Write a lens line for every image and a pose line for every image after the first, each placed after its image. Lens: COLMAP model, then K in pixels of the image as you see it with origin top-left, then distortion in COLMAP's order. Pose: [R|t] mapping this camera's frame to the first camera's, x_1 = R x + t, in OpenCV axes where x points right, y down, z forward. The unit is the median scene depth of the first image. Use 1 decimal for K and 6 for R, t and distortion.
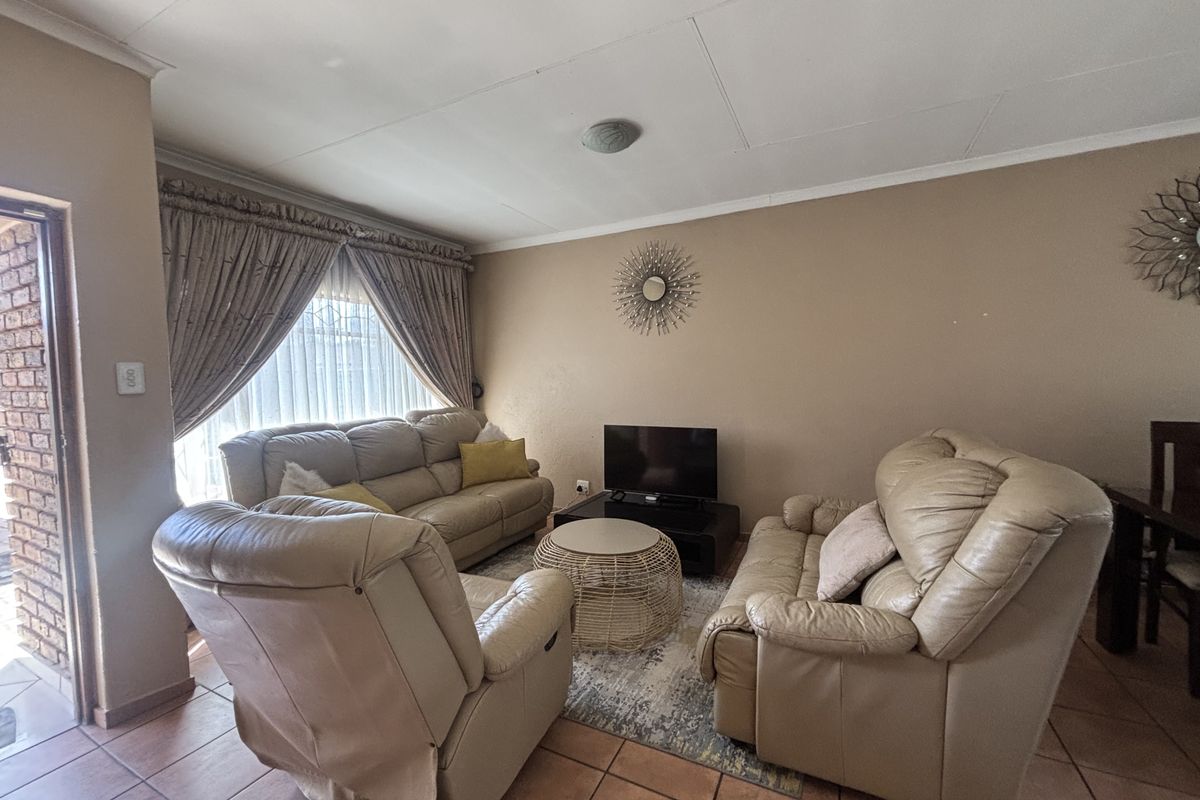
lens RADIAL K [[481.1, 0, 599.6], [0, 481.1, 402.7], [0, 0, 1]] dist [0.000961, 0.000204]
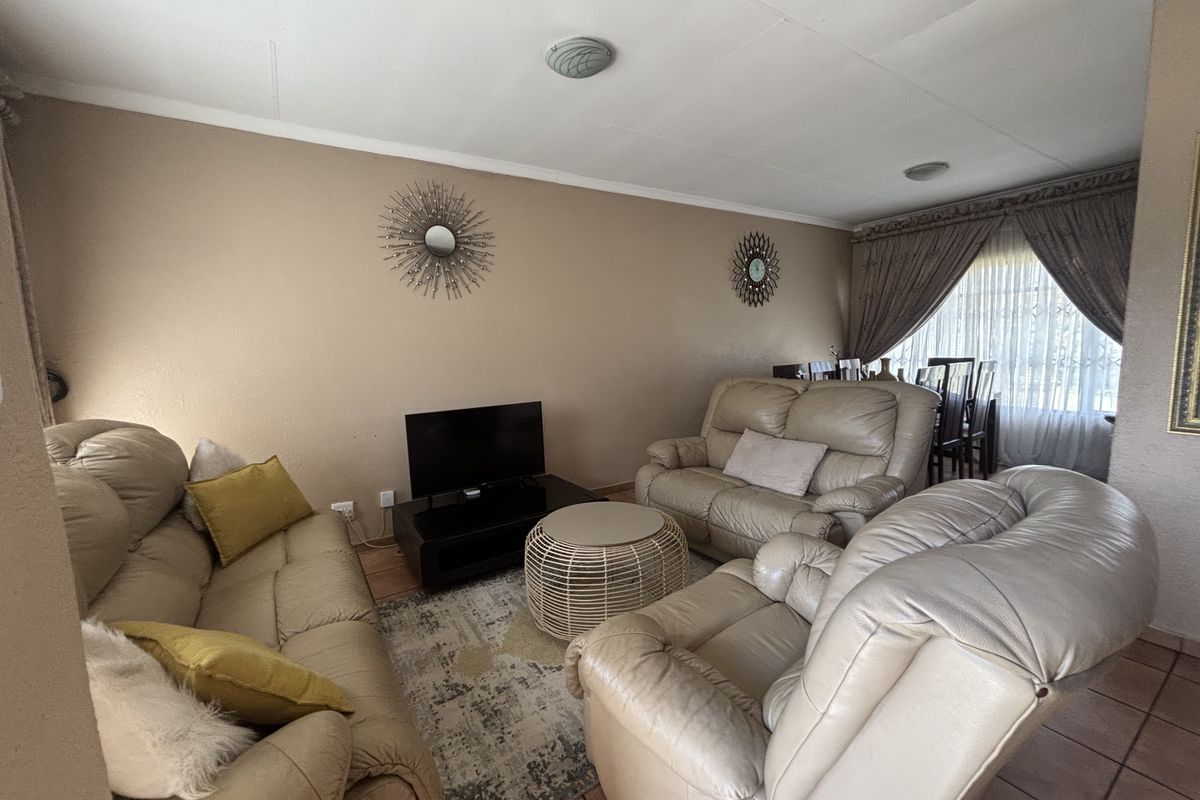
lens RADIAL K [[481.1, 0, 599.2], [0, 481.1, 397.2], [0, 0, 1]] dist [0.000961, 0.000204]
pose [[0.504195, -0.088637, 0.859029, -0.493112], [0.075500, 0.995434, 0.058398, -0.000728], [-0.860283, 0.035413, 0.508585, 0.375563]]
